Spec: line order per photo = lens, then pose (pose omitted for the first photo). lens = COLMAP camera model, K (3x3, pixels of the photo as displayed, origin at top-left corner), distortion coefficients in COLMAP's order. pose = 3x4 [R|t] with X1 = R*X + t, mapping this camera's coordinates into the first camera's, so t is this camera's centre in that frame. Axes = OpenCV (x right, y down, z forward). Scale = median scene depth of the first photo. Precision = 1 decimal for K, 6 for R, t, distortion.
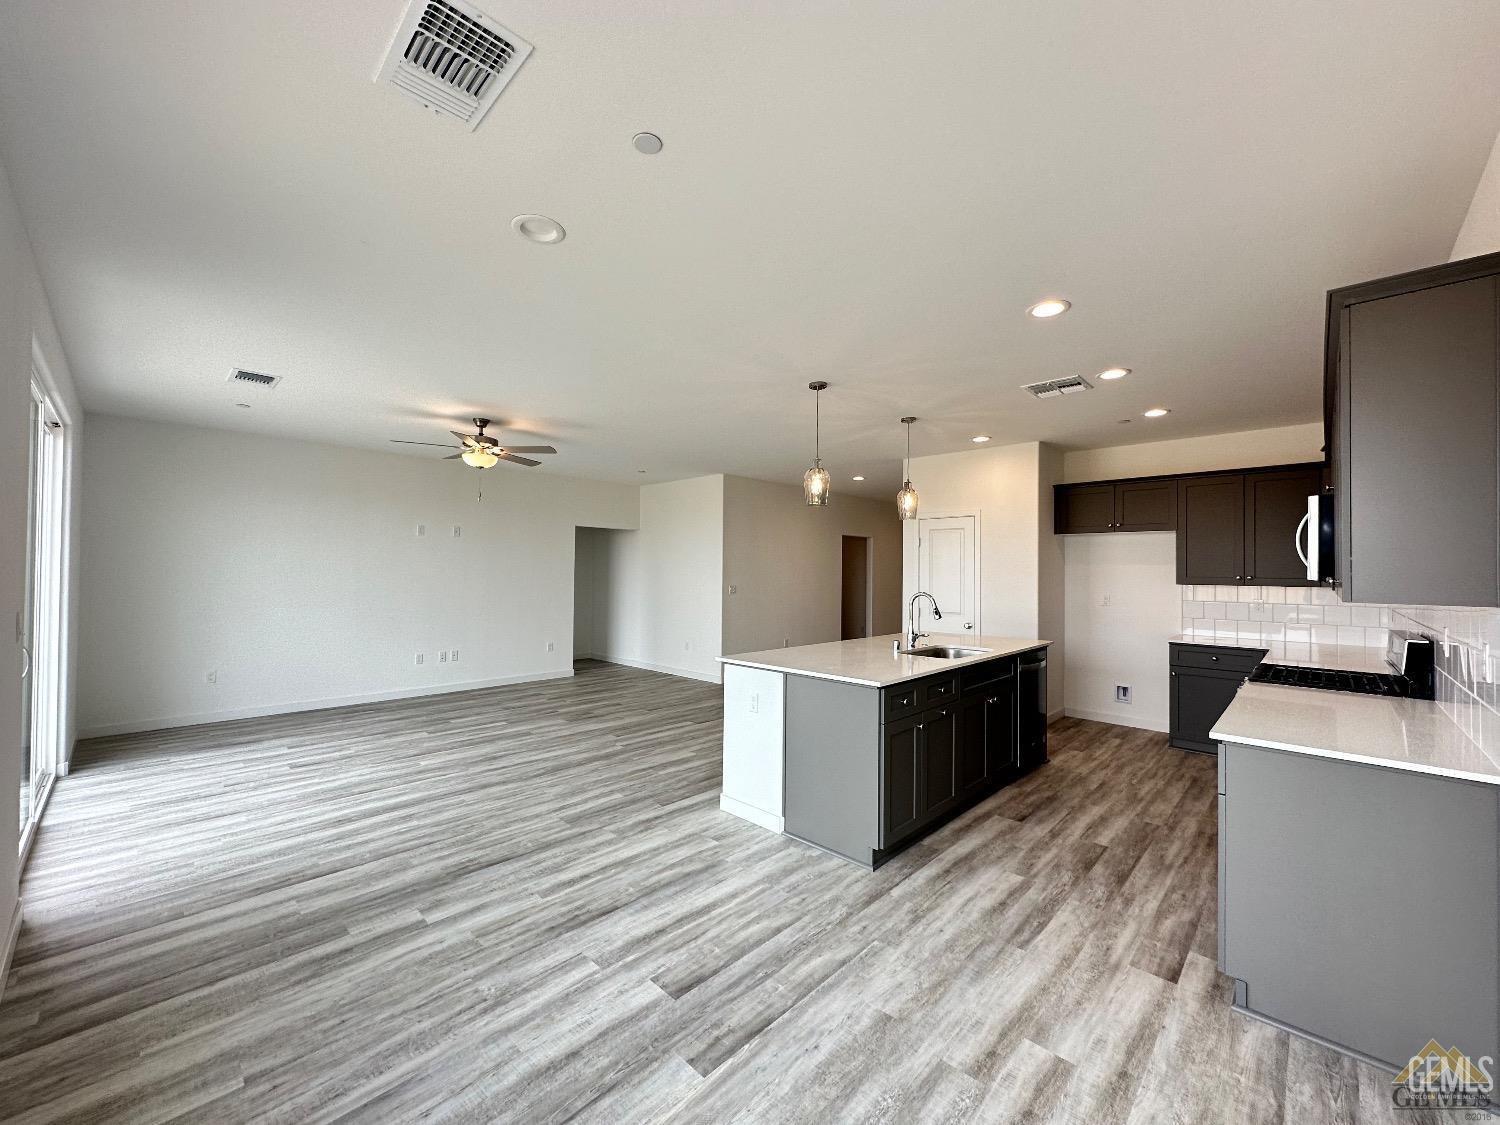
lens RADIAL K [[596.9, 0, 751.2], [0, 596.9, 565.4], [0, 0, 1]] dist [0.000455, -0.000024]
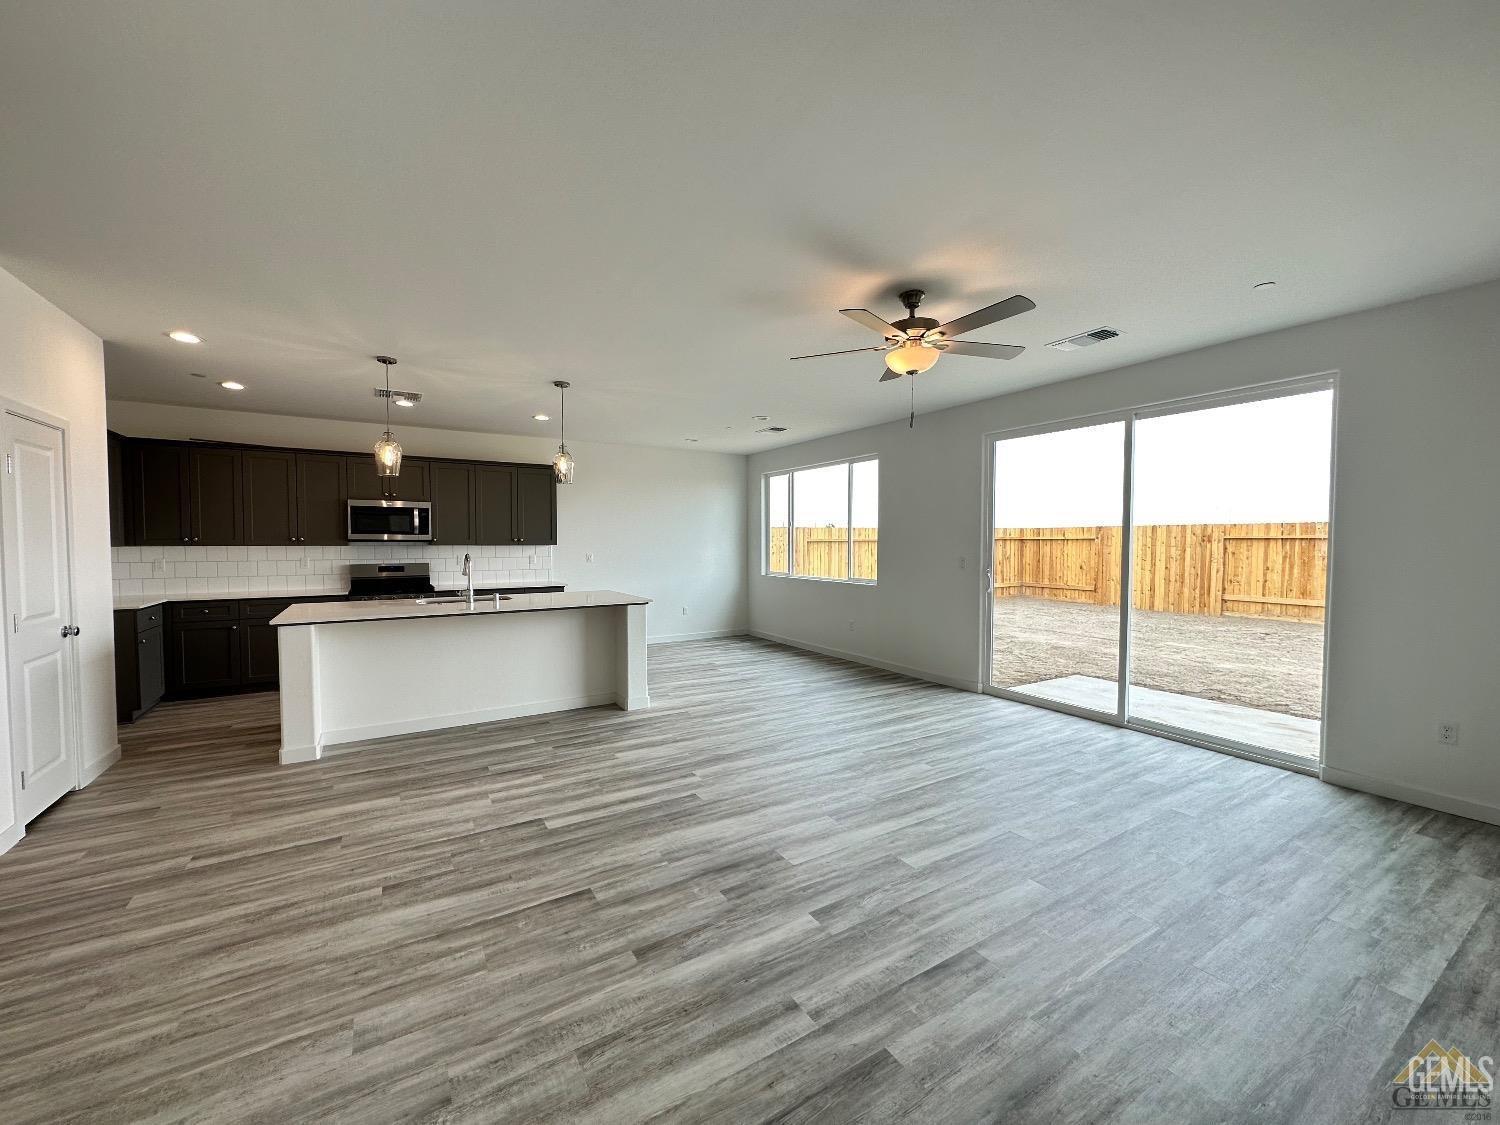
lens RADIAL K [[596.9, 0, 750.3], [0, 596.9, 561.6], [0, 0, 1]] dist [0.000455, -0.000024]
pose [[-0.967828, -0.019730, 0.250840, -0.519581], [-0.012665, 0.999477, 0.029747, 0.018965], [-0.251295, 0.025613, -0.967572, 1.896379]]
